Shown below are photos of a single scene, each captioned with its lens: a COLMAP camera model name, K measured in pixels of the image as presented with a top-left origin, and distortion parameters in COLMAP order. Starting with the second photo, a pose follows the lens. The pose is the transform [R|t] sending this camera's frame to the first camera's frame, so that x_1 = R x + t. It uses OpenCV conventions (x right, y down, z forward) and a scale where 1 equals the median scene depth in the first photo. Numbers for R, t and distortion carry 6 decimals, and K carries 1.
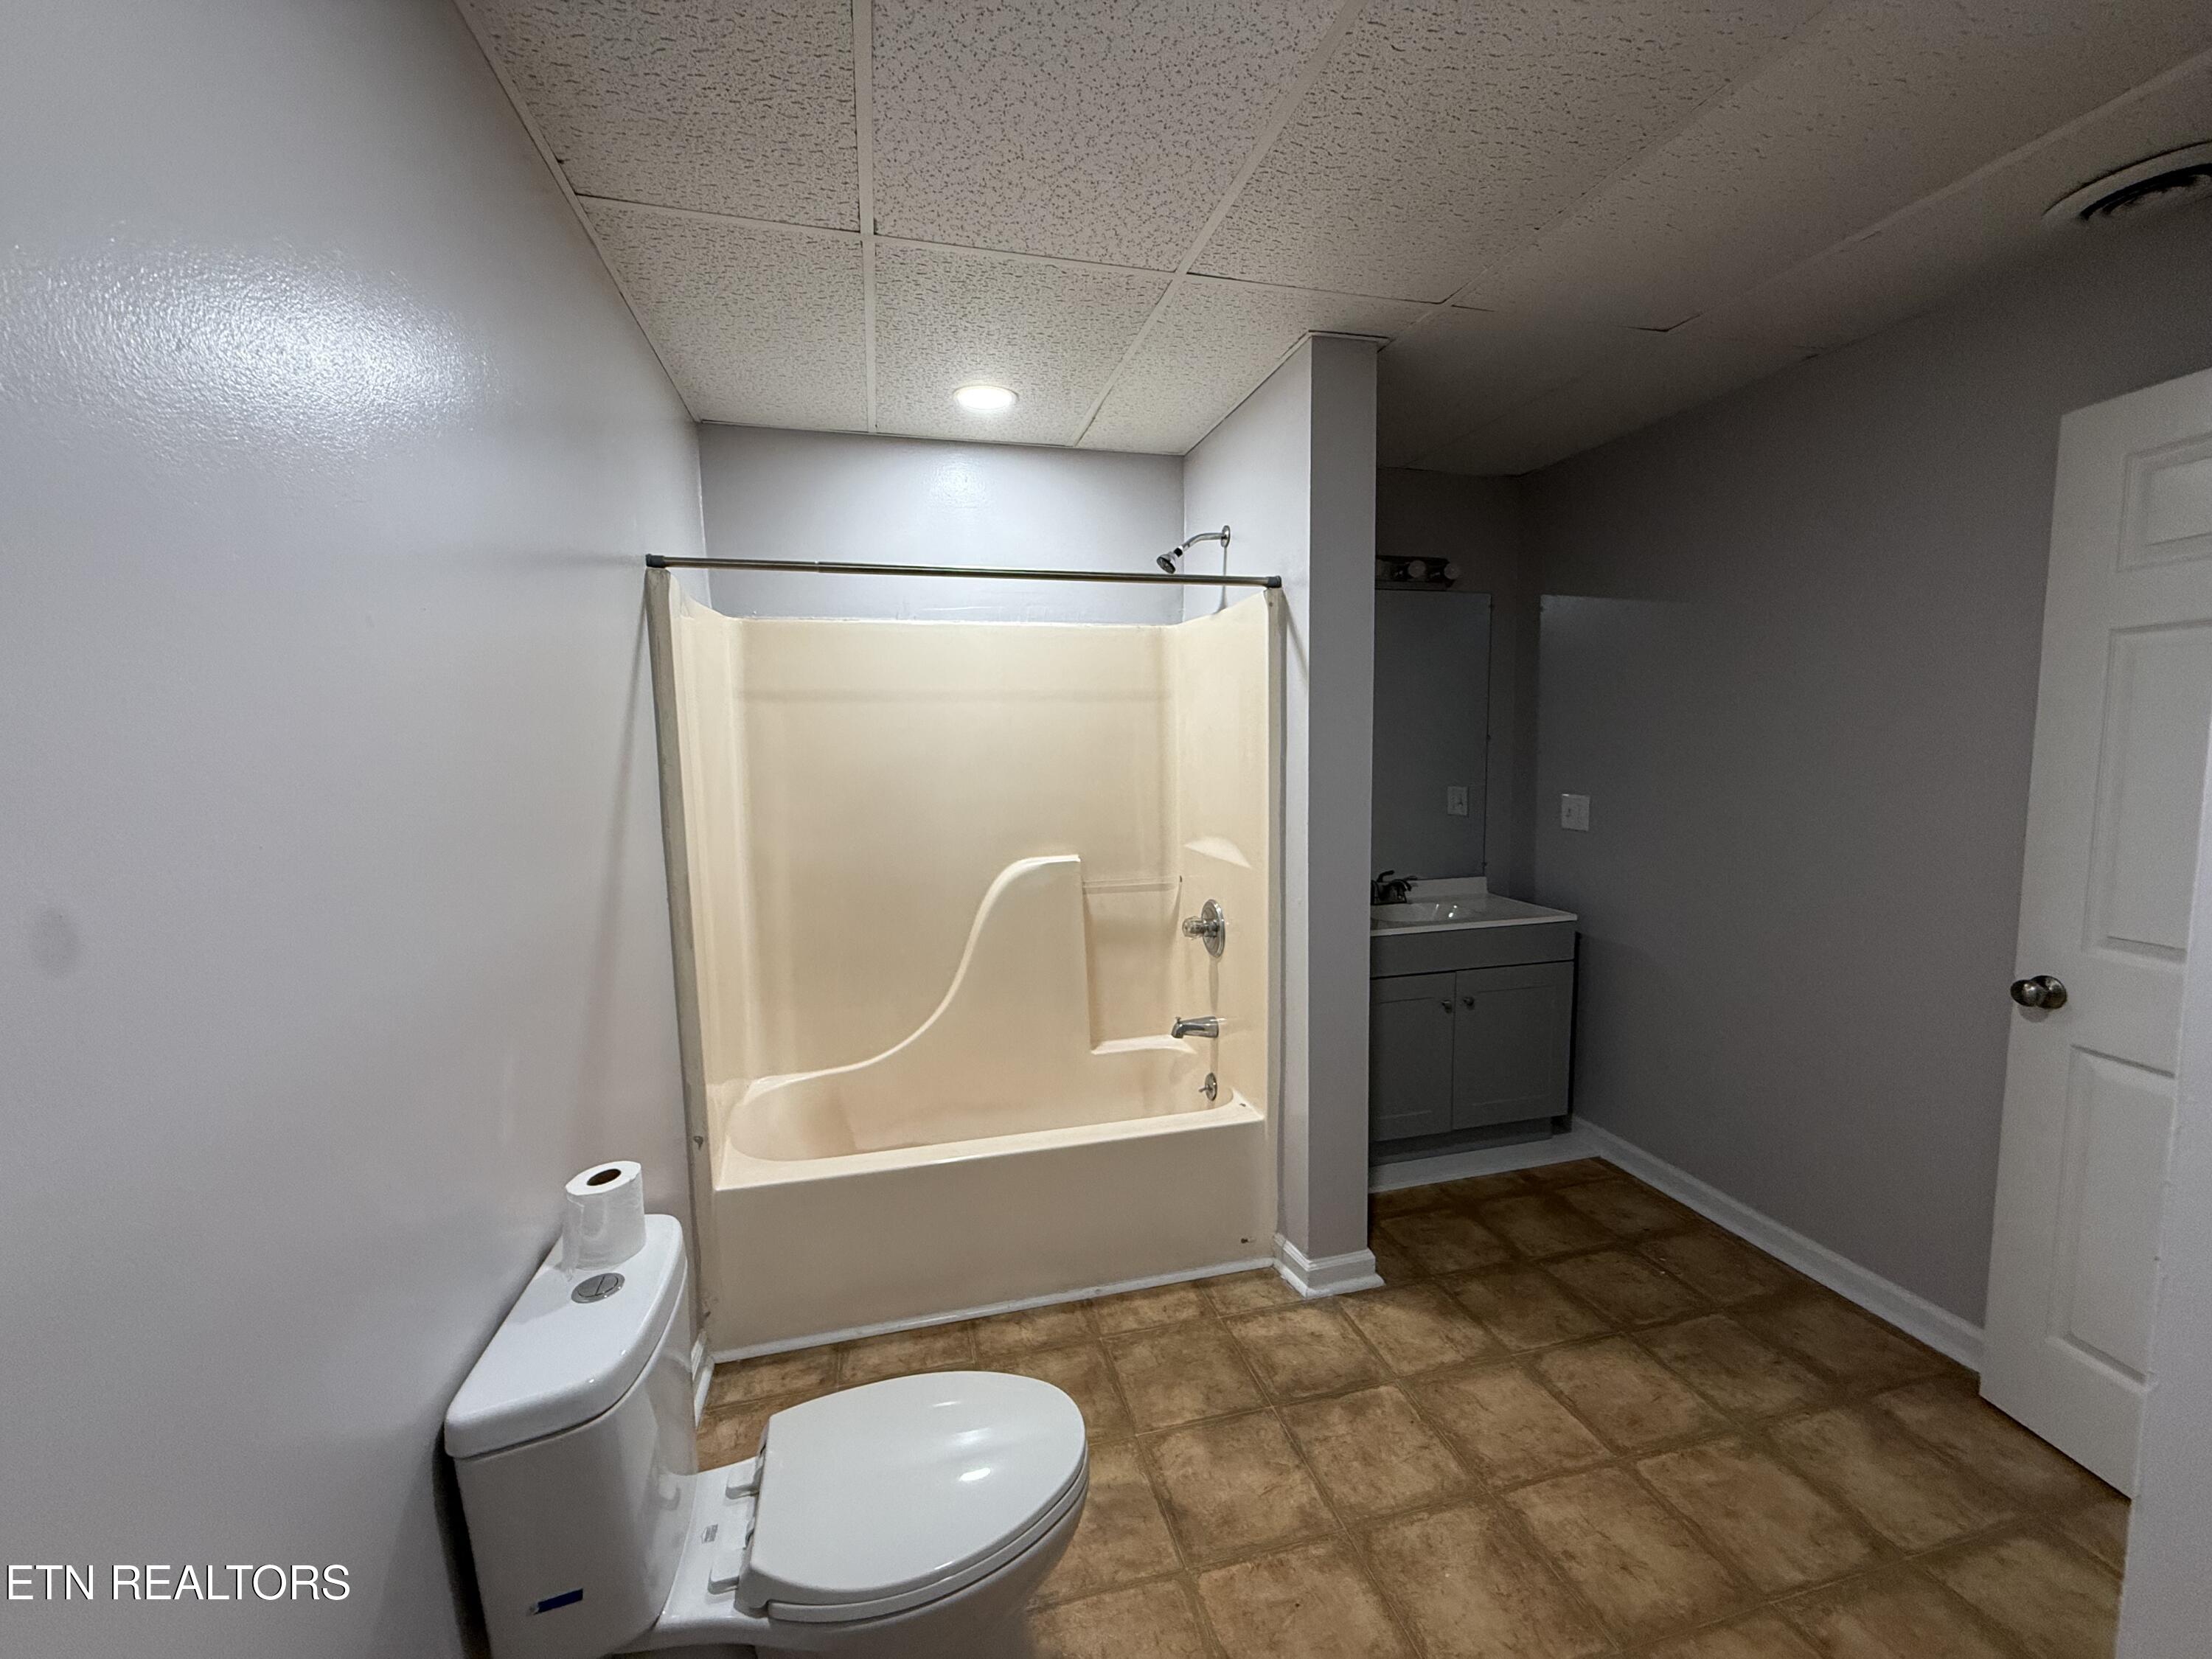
lens RADIAL K [[878.0, 0, 1103.1], [0, 878.0, 827.5], [0, 0, 1]] dist [-0.000039, 0.000183]
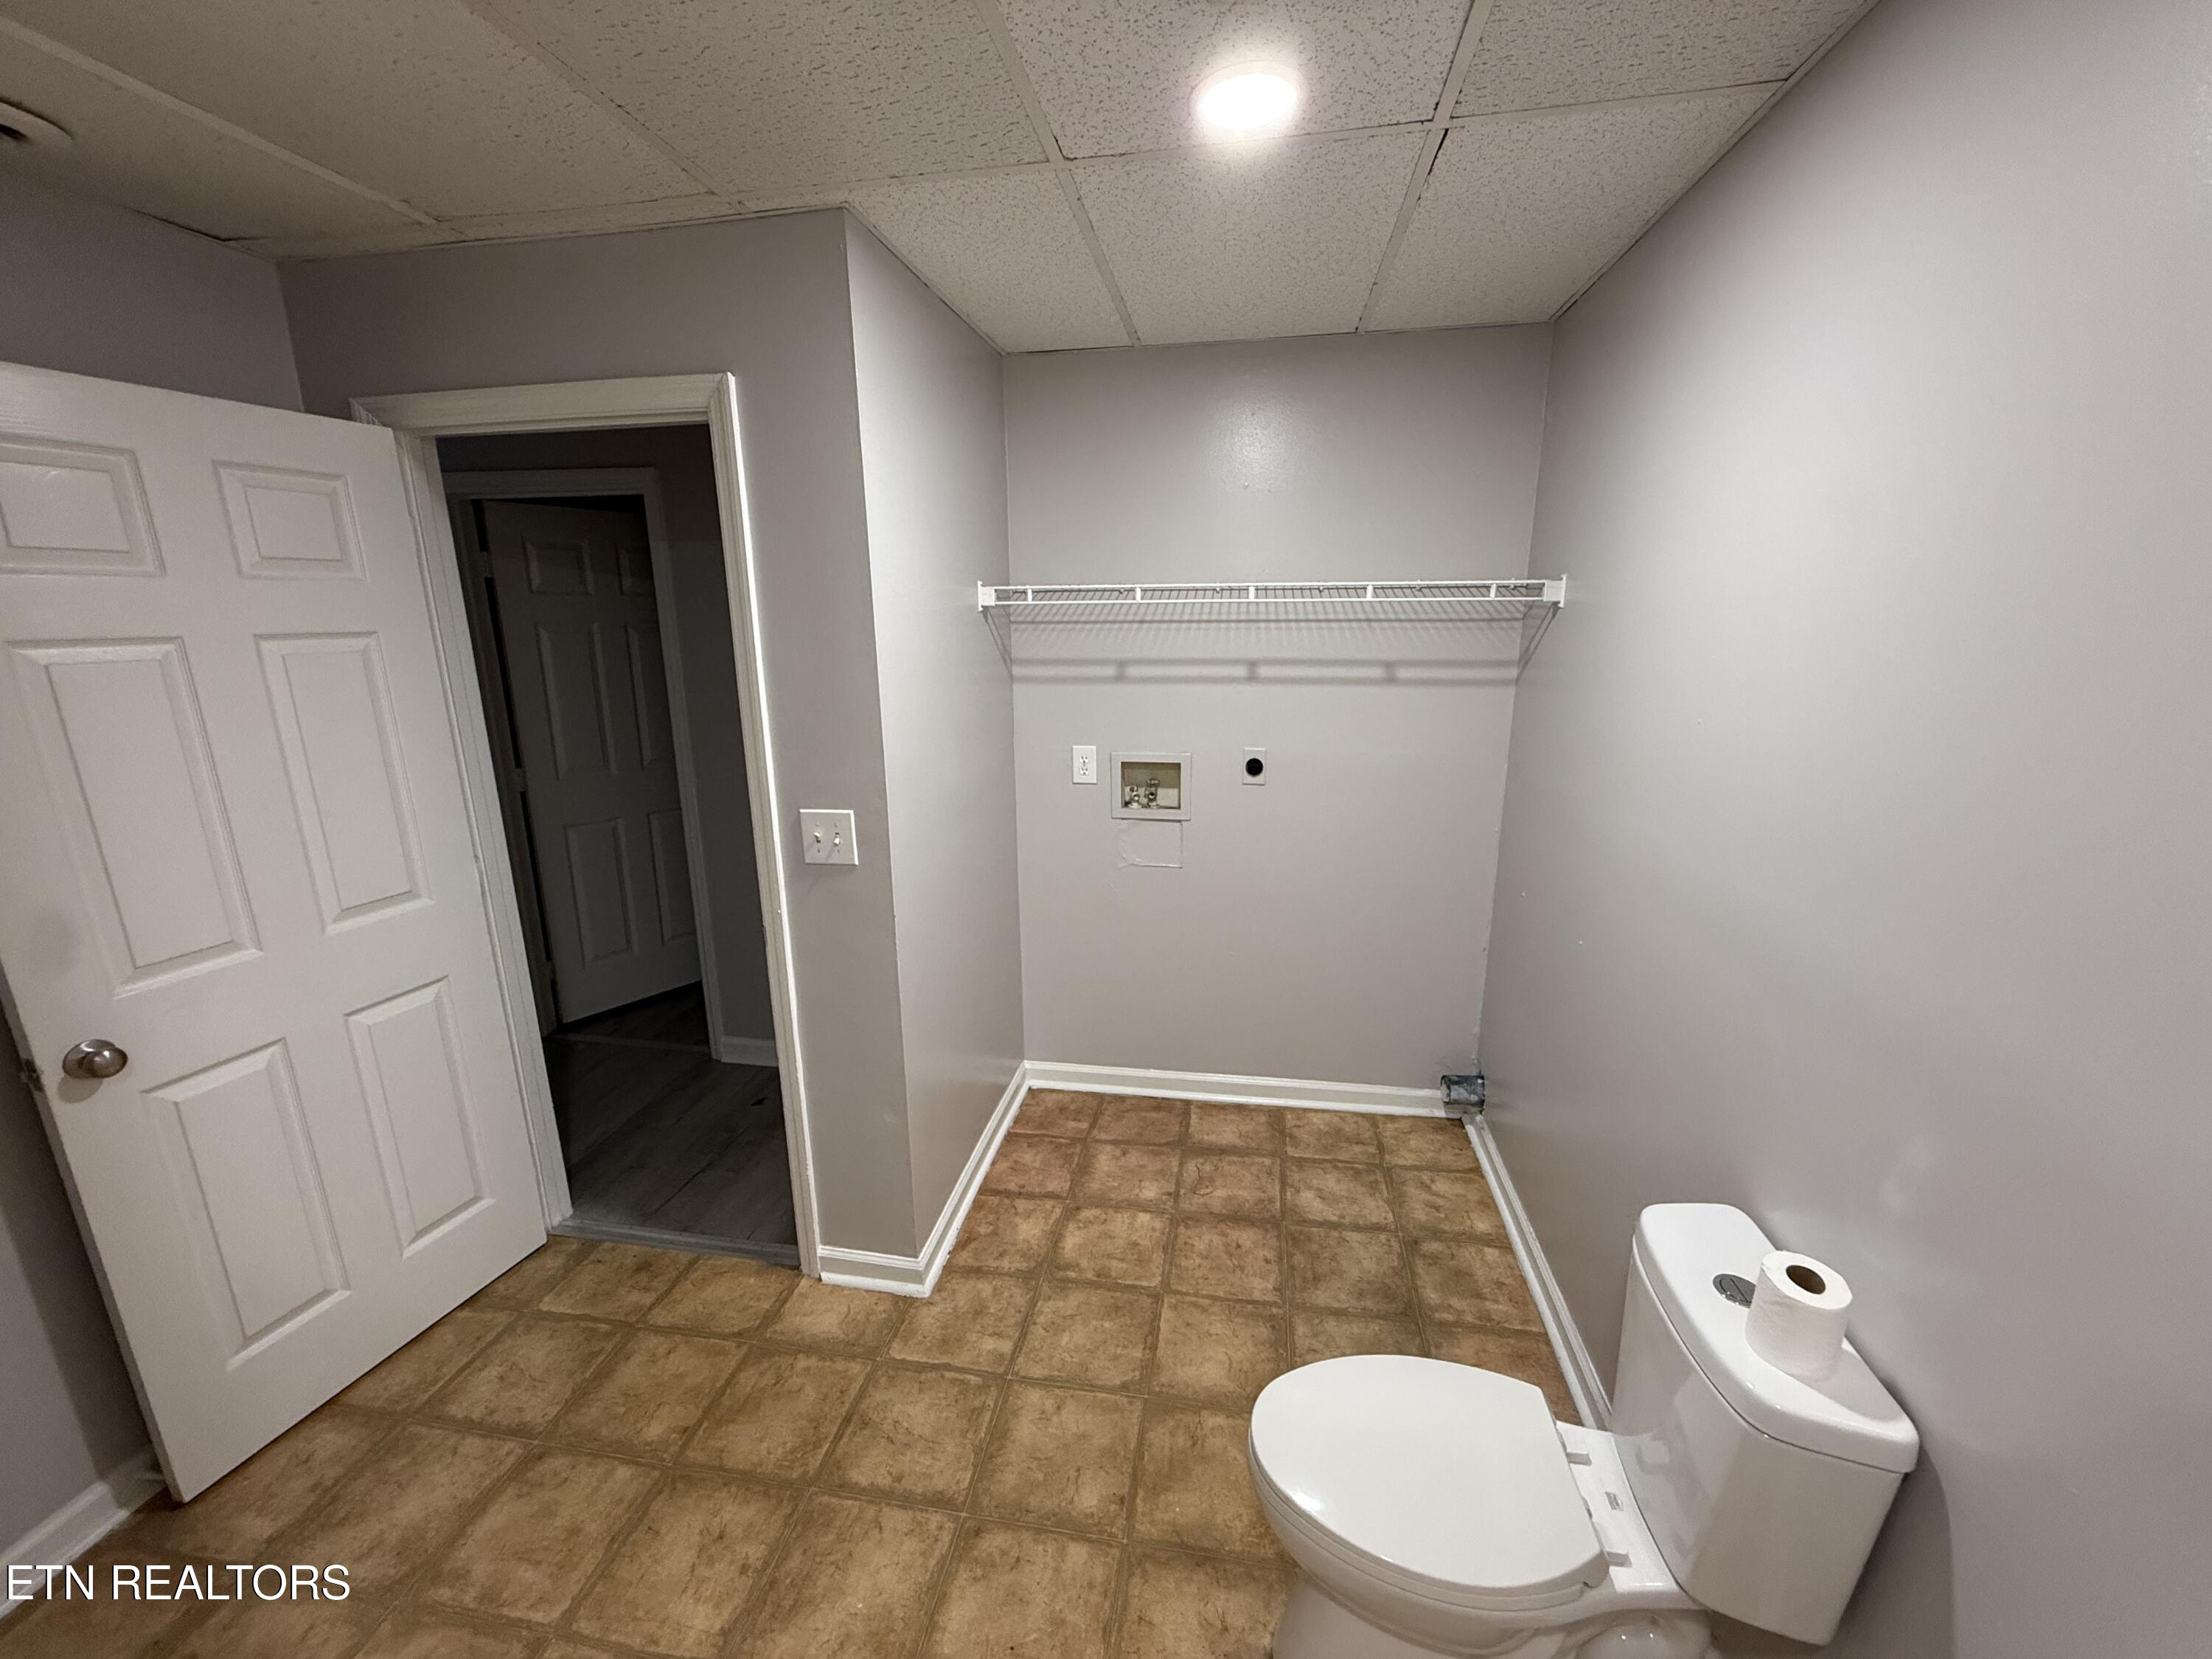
lens RADIAL K [[878.0, 0, 1103.1], [0, 878.0, 827.5], [0, 0, 1]] dist [-0.000039, 0.000183]
pose [[-0.910466, -0.076212, 0.406502, -0.194724], [0.066872, 0.942815, 0.326540, -0.283143], [-0.408142, 0.324487, -0.853304, 1.459686]]
